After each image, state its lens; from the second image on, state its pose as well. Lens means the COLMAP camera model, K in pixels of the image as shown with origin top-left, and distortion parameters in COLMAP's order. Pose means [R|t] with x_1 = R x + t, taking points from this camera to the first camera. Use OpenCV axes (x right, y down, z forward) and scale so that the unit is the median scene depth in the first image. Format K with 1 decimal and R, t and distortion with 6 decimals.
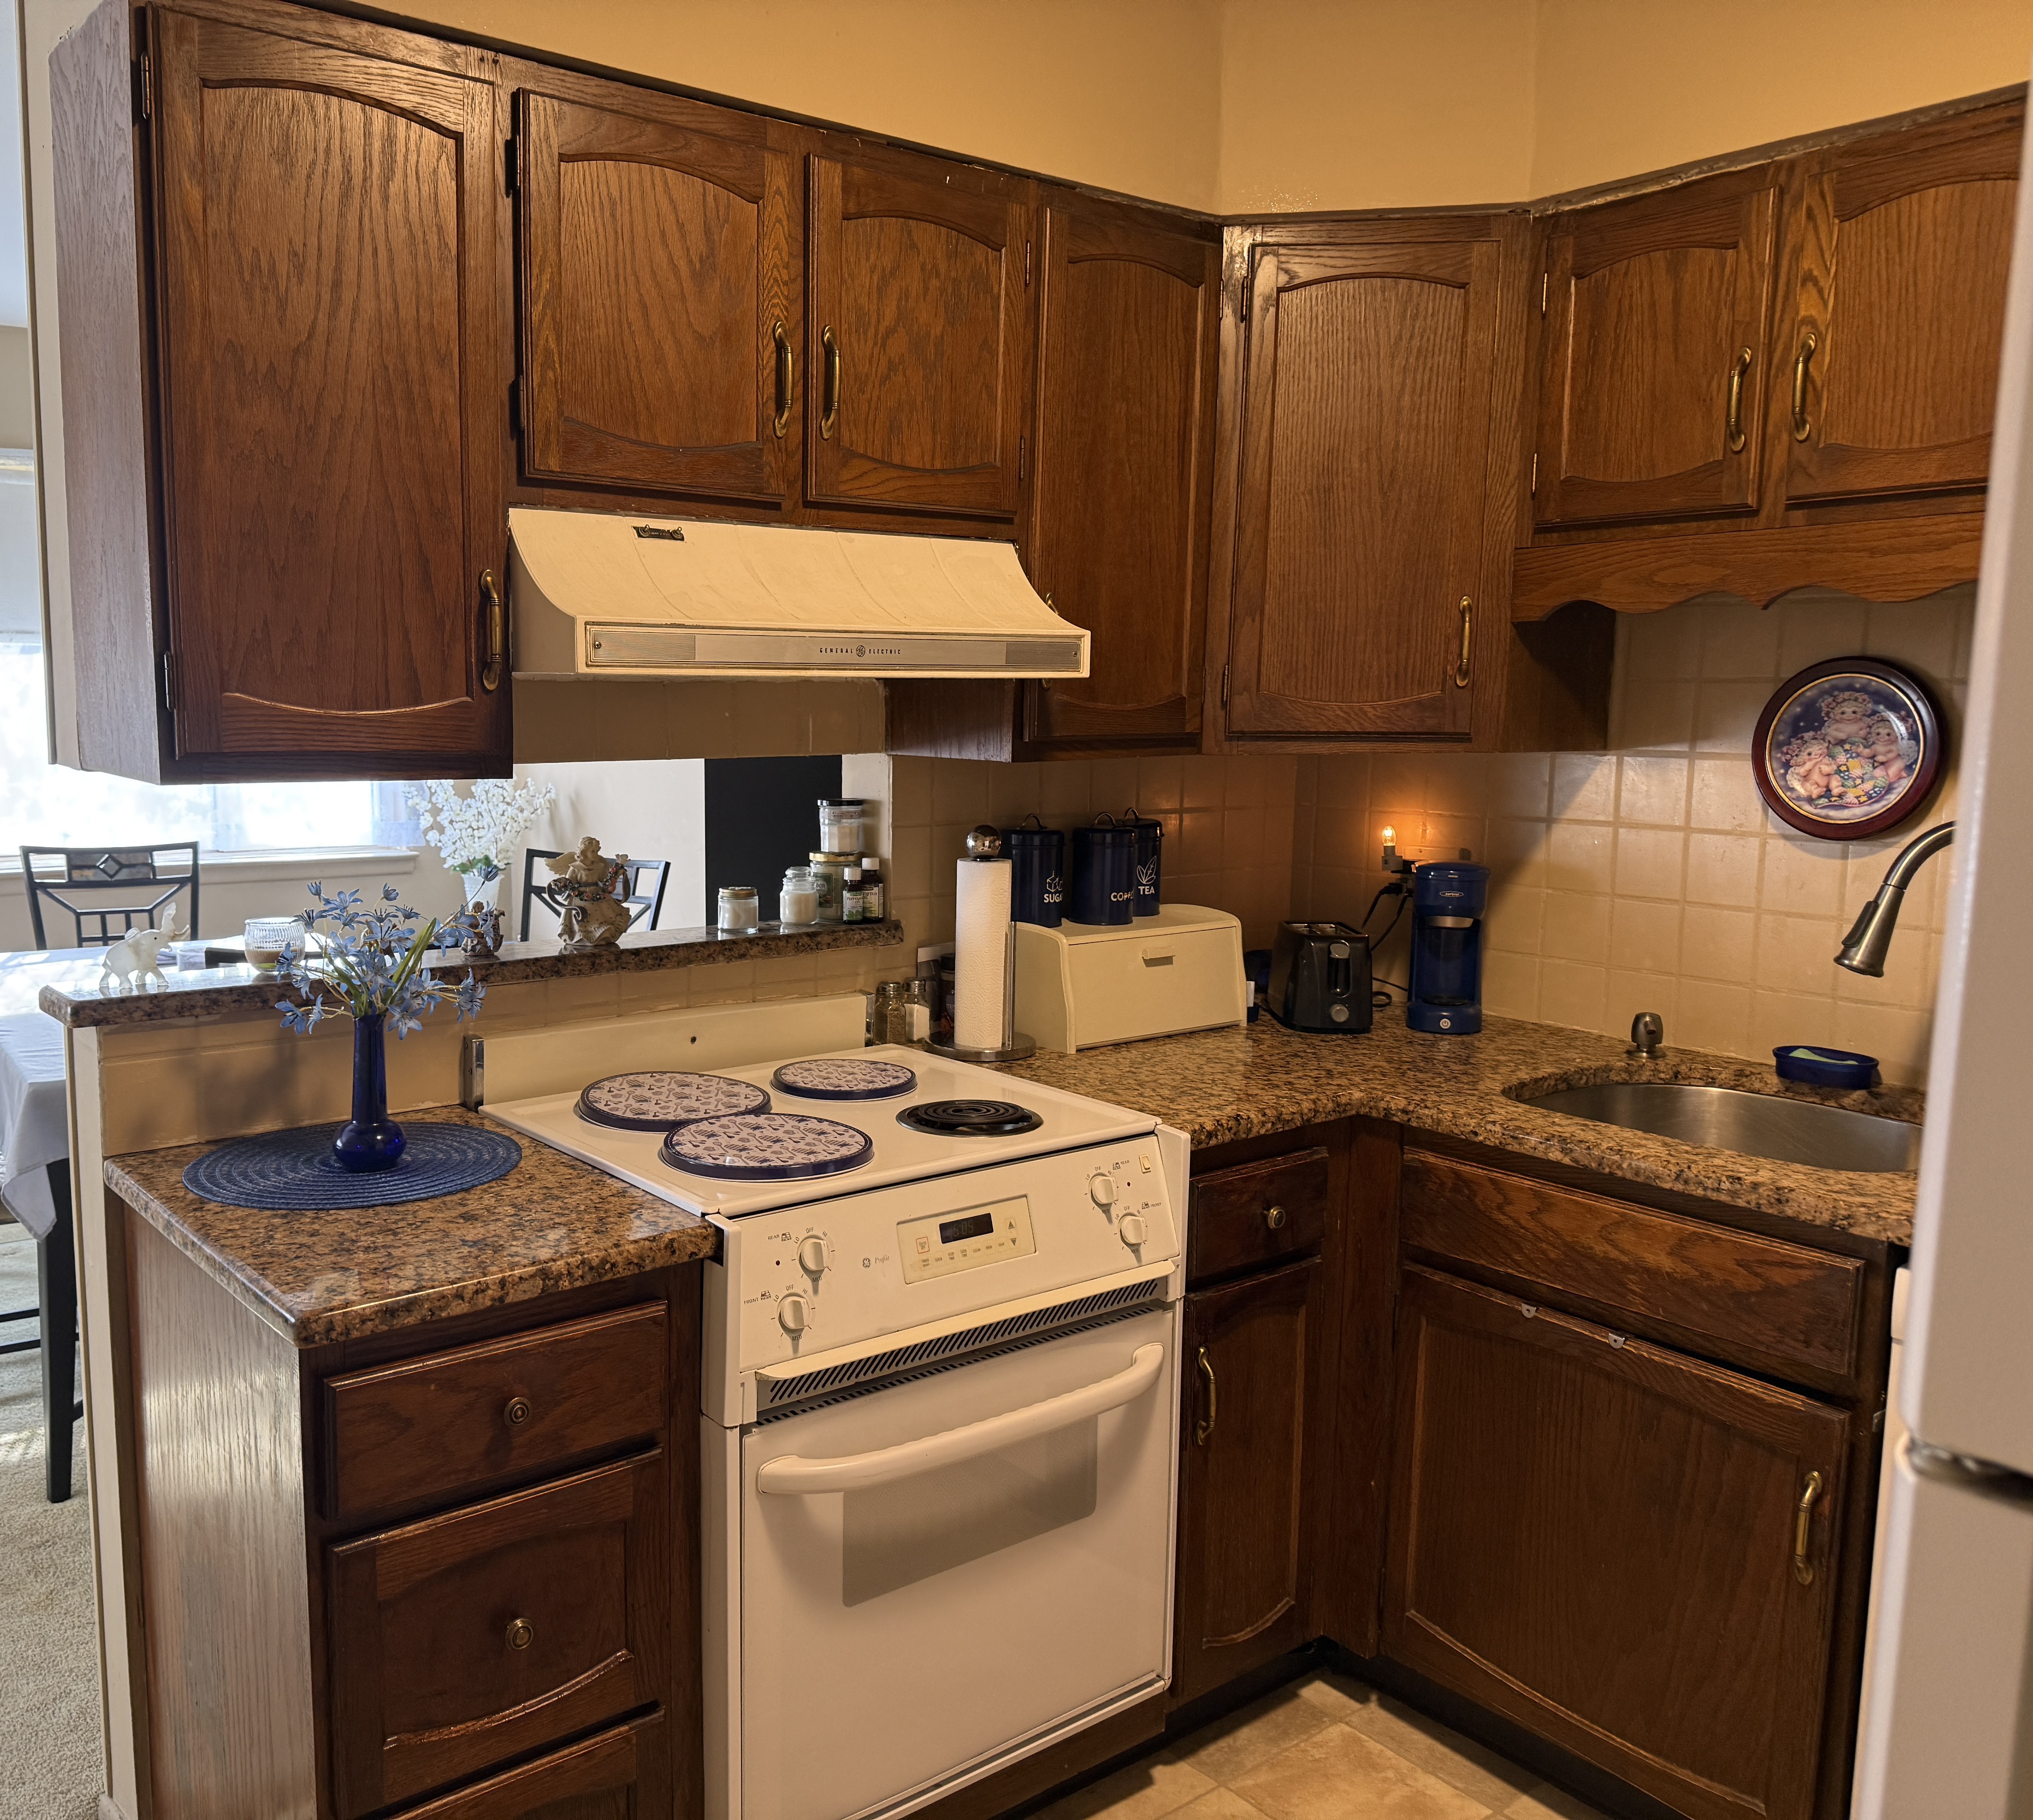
lens RADIAL K [[1820.6, 0, 1016.5], [0, 1820.6, 910.0], [0, 0, 1]] dist [-0.004074, -0.005418]
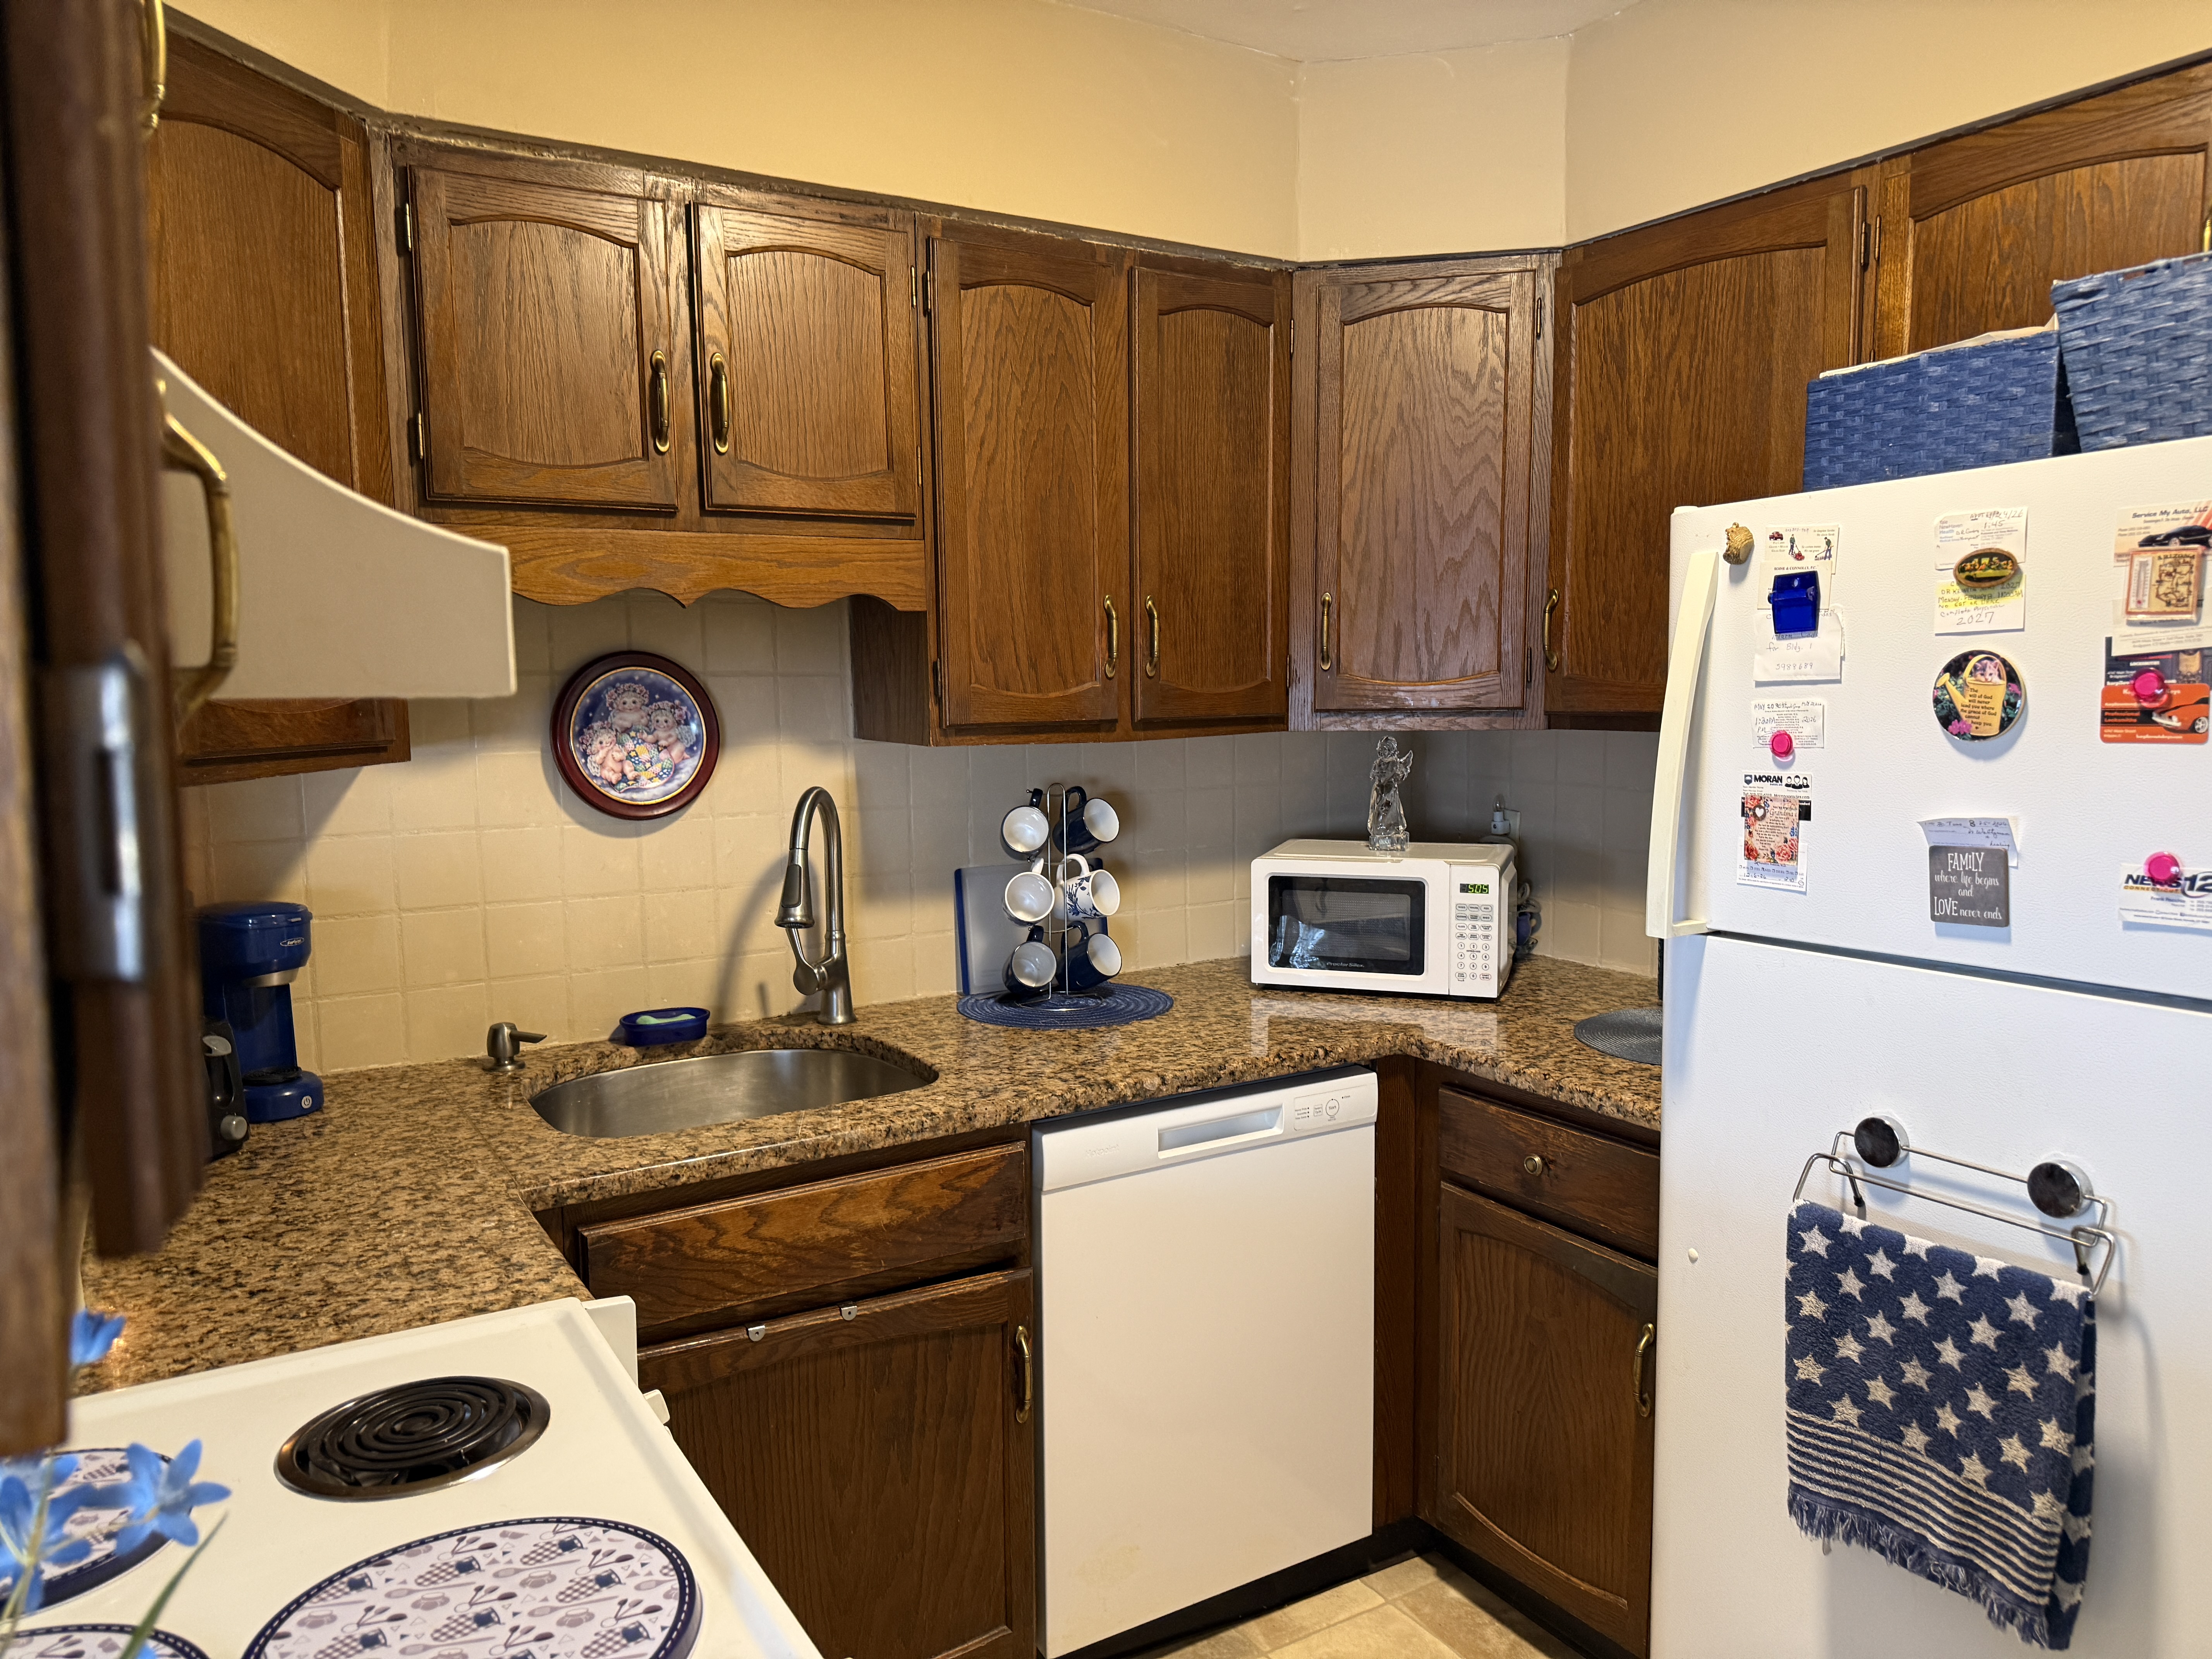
lens RADIAL K [[1478.6, 0, 1101.2], [0, 1478.6, 824.9], [0, 0, 1]] dist [0.053196, -0.082718]
pose [[0.138085, -0.109318, 0.984369, -0.395490], [0.126873, 0.987654, 0.091886, -0.084203], [-0.982261, 0.112202, 0.150250, 0.611977]]
